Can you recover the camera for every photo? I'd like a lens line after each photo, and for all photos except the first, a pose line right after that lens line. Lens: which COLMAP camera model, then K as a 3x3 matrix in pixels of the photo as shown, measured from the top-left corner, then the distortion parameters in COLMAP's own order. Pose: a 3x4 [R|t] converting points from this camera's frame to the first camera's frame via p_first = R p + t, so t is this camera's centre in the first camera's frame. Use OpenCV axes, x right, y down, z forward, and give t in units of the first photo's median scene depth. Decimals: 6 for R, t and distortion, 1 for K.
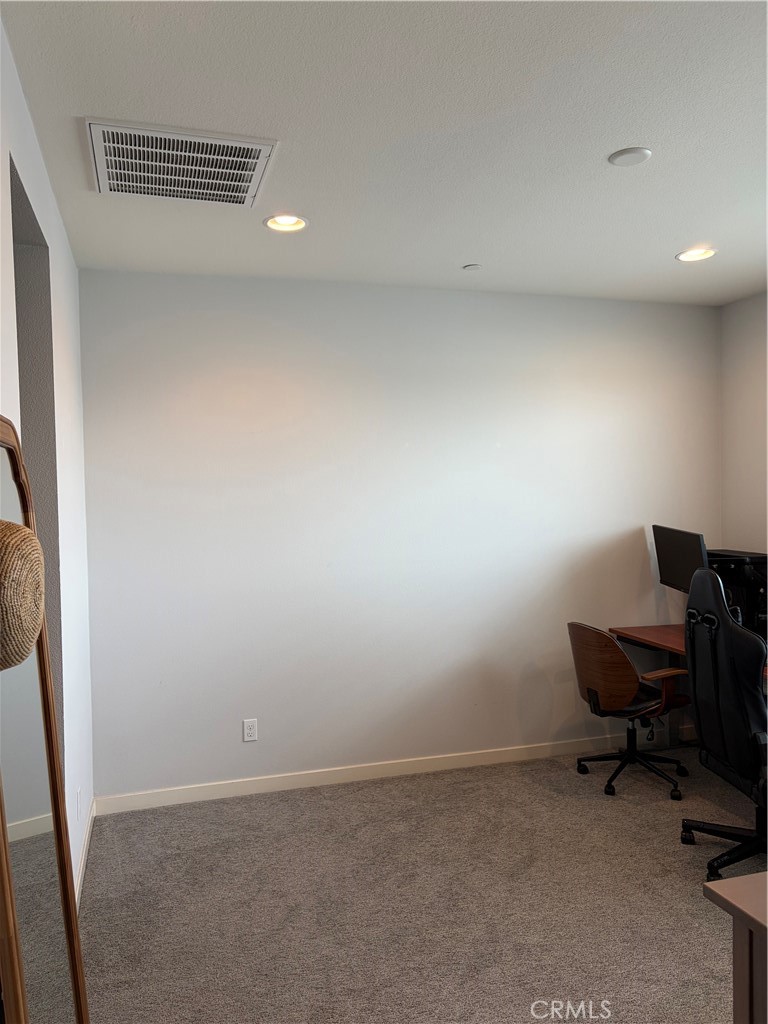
lens RADIAL K [[770.3, 0, 384.0], [0, 770.3, 512.0], [0, 0, 1]] dist [0.054730, -0.051899]
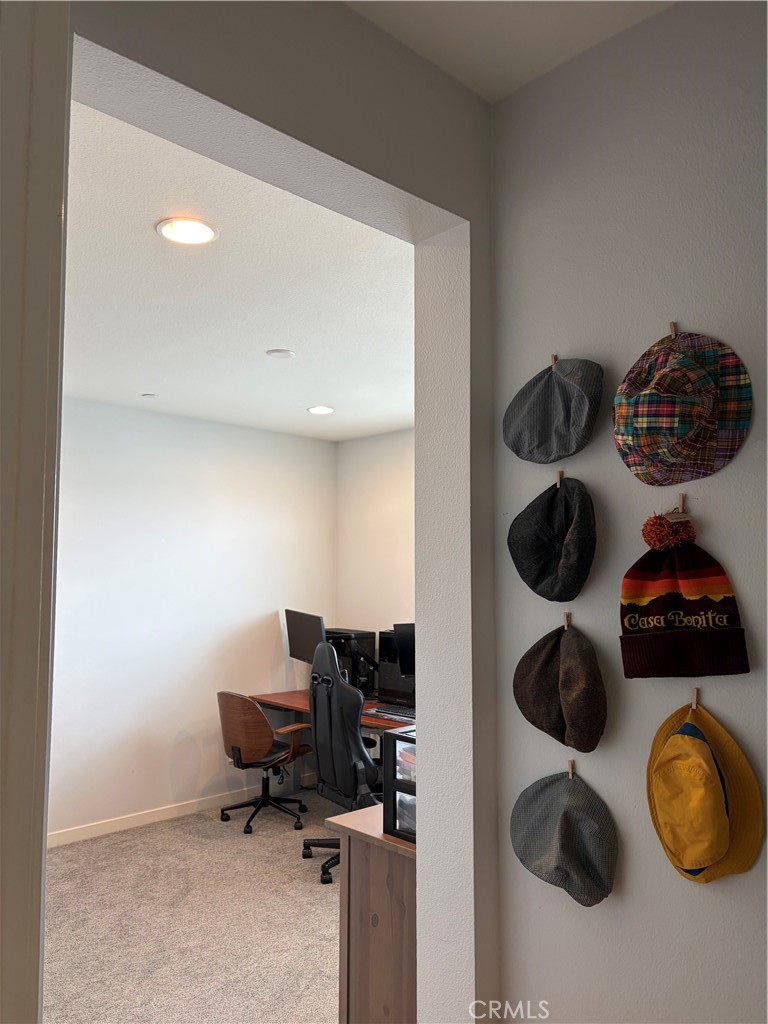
lens RADIAL K [[770.3, 0, 384.0], [0, 770.3, 512.0], [0, 0, 1]] dist [0.054730, -0.051899]
pose [[0.889145, 0.054767, 0.454337, -0.100479], [-0.007340, 0.994392, -0.105501, -0.010651], [-0.457567, 0.090471, 0.884561, -0.220007]]
